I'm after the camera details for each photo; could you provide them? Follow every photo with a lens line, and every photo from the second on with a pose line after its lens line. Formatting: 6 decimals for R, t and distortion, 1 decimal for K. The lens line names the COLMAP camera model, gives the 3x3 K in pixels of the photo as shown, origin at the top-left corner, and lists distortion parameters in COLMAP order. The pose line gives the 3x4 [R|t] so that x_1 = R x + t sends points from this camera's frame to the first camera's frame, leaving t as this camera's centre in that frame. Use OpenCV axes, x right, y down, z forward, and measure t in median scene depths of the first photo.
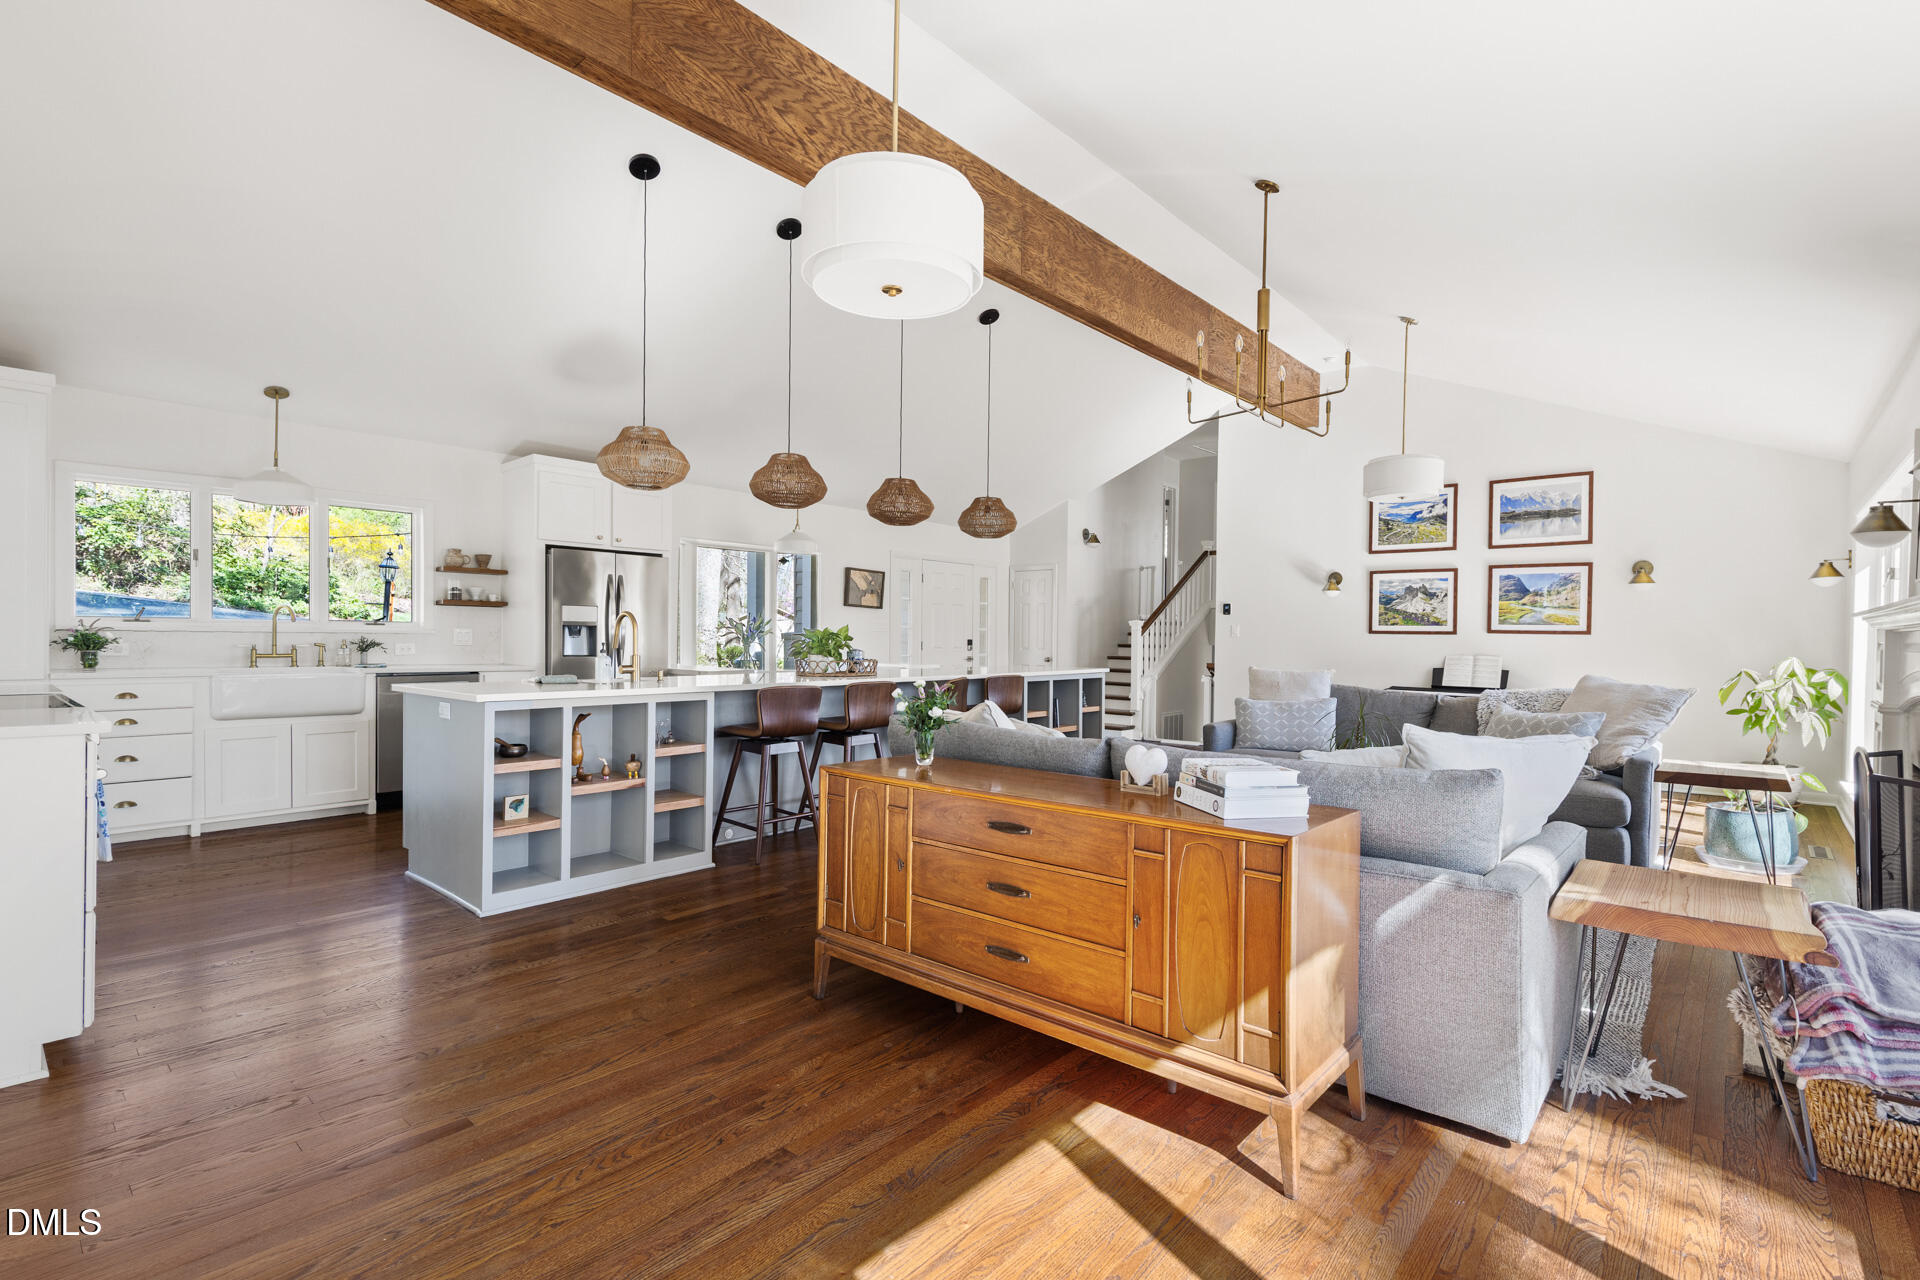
lens RADIAL K [[866.8, 0, 961.1], [0, 866.8, 637.9], [0, 0, 1]] dist [-0.001072, -0.000294]
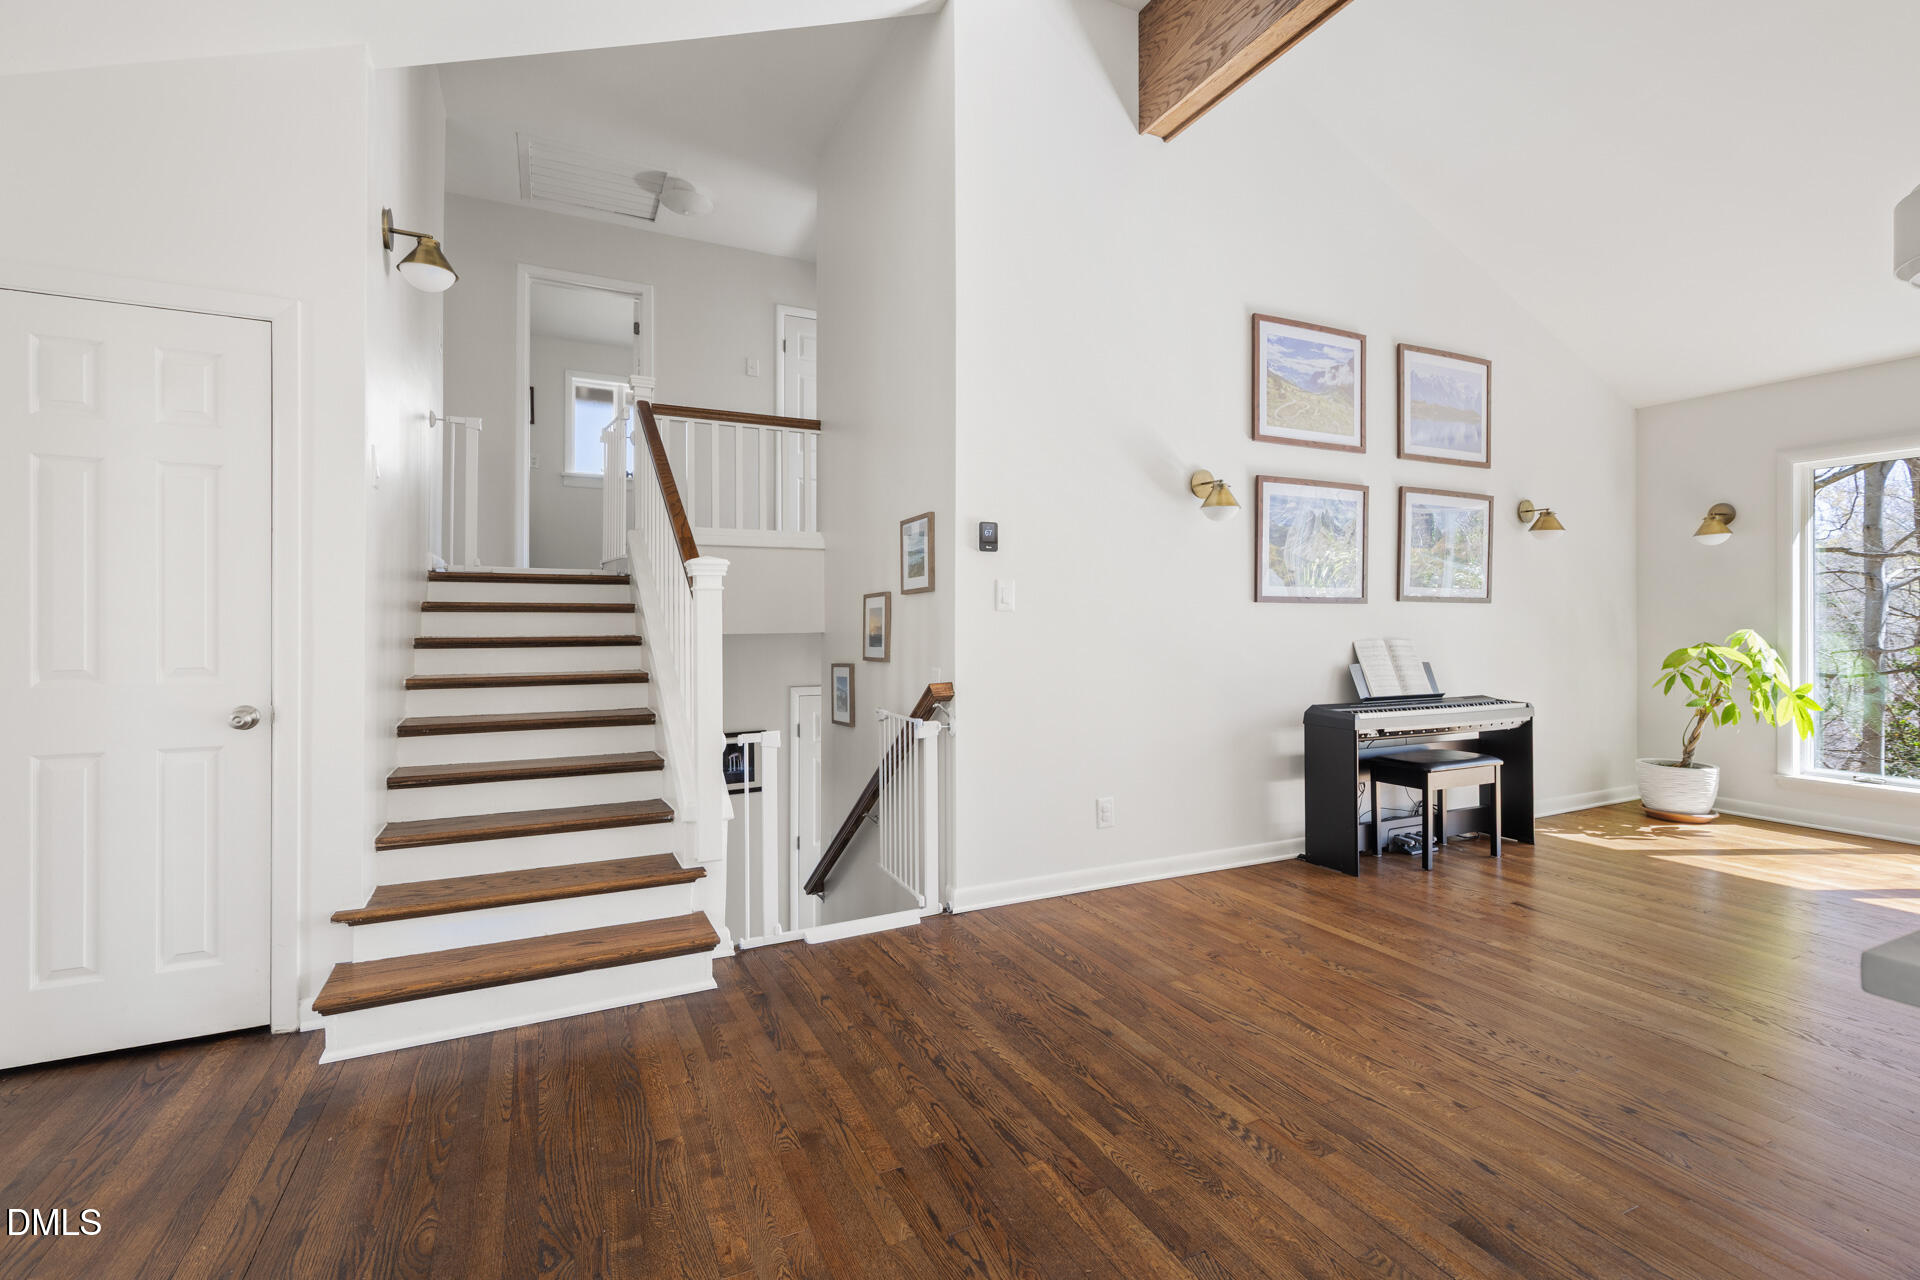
lens RADIAL K [[866.8, 0, 959.0], [0, 866.8, 624.8], [0, 0, 1]] dist [-0.001072, -0.000294]
pose [[0.375985, -0.015624, 0.926494, -0.050457], [0.012432, 0.999853, 0.011816, -0.000135], [-0.926542, 0.007076, 0.376124, 1.034610]]
